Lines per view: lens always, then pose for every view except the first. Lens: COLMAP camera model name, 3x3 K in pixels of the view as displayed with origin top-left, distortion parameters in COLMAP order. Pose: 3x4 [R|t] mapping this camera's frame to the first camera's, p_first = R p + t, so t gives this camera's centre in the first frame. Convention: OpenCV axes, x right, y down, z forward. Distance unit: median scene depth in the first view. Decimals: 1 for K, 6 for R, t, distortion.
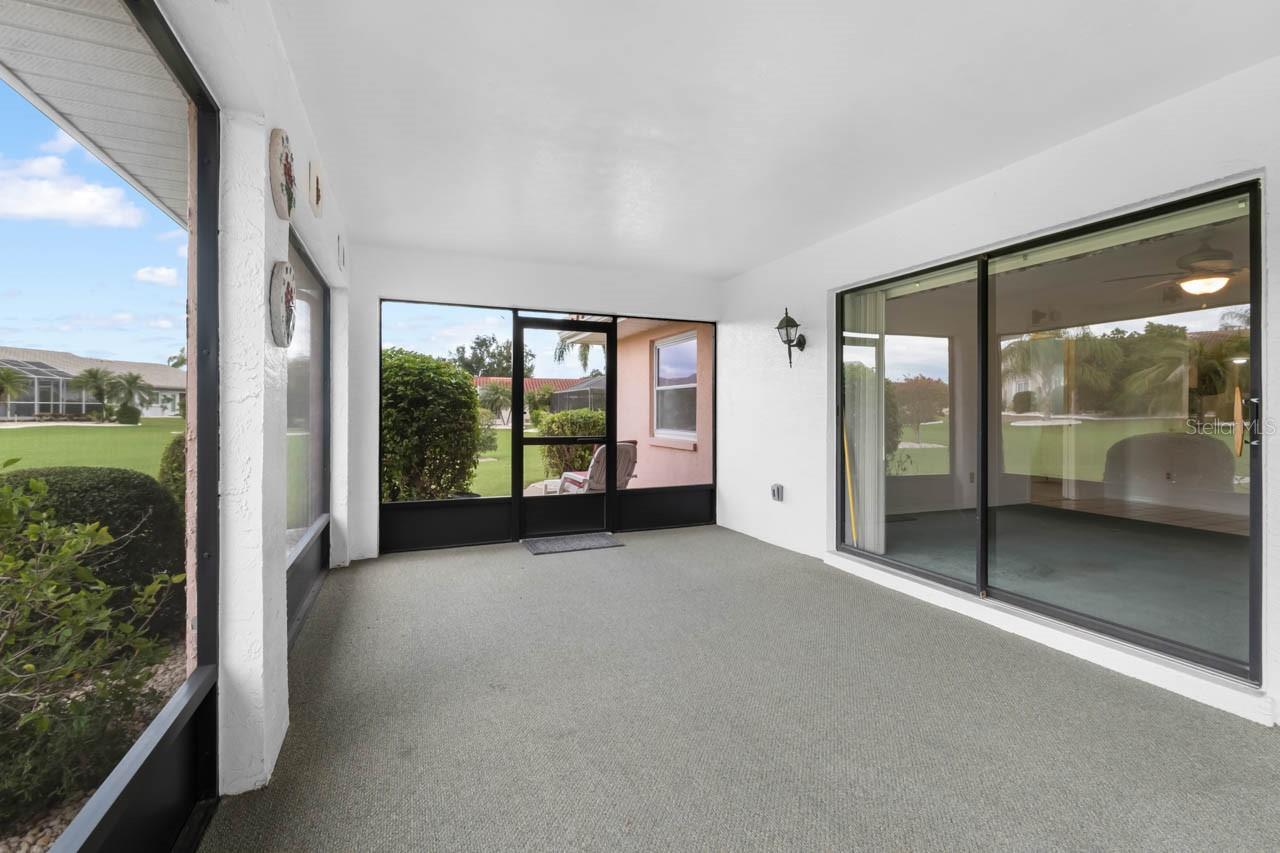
lens RADIAL K [[546.4, 0, 639.7], [0, 546.4, 406.8], [0, 0, 1]] dist [-0.000947, -0.000085]
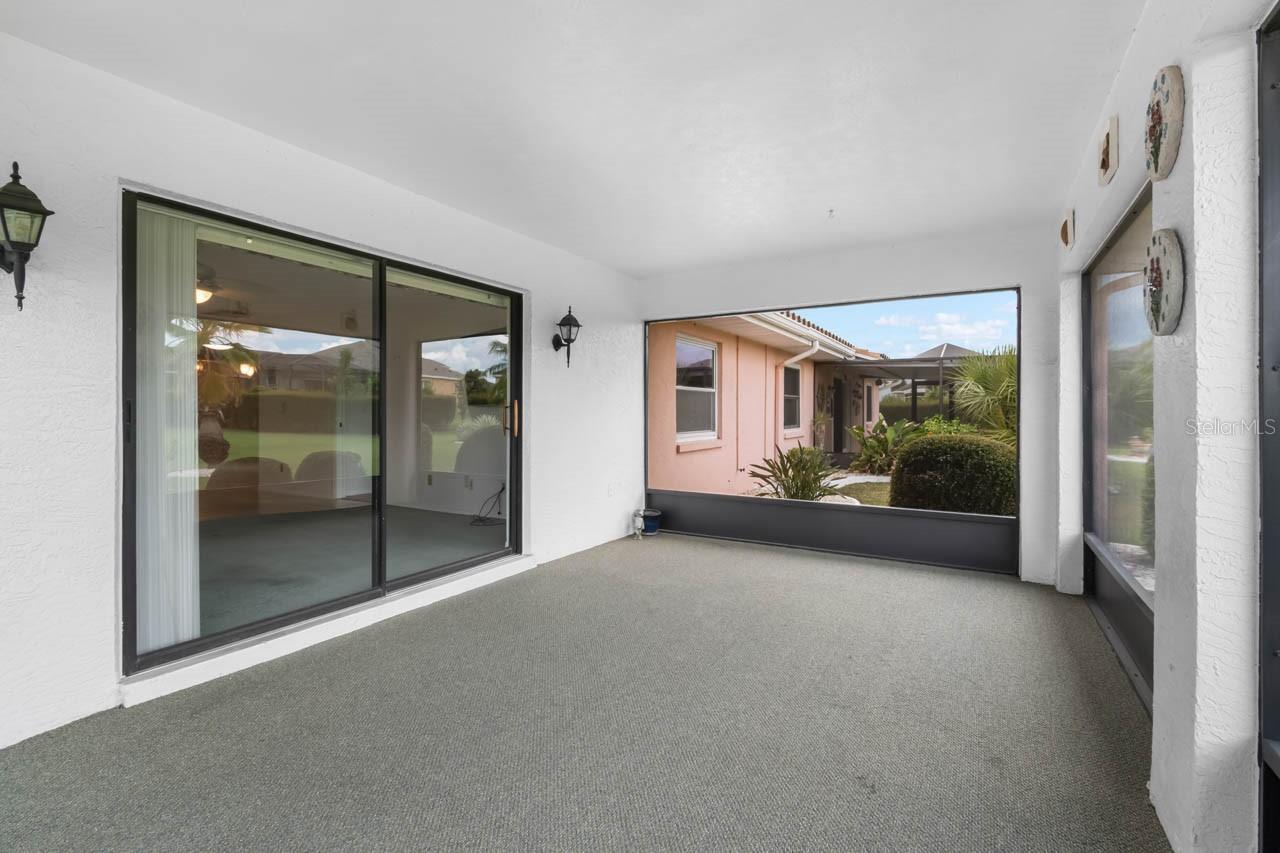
lens RADIAL K [[578.2, 0, 631.1], [0, 578.2, 426.5], [0, 0, 1]] dist [0.000483, 0.000243]
pose [[-0.589641, -0.021006, 0.807392, -0.521362], [-0.007711, 0.999763, 0.020380, 0.006587], [-0.807628, 0.005791, -0.589663, 1.286692]]
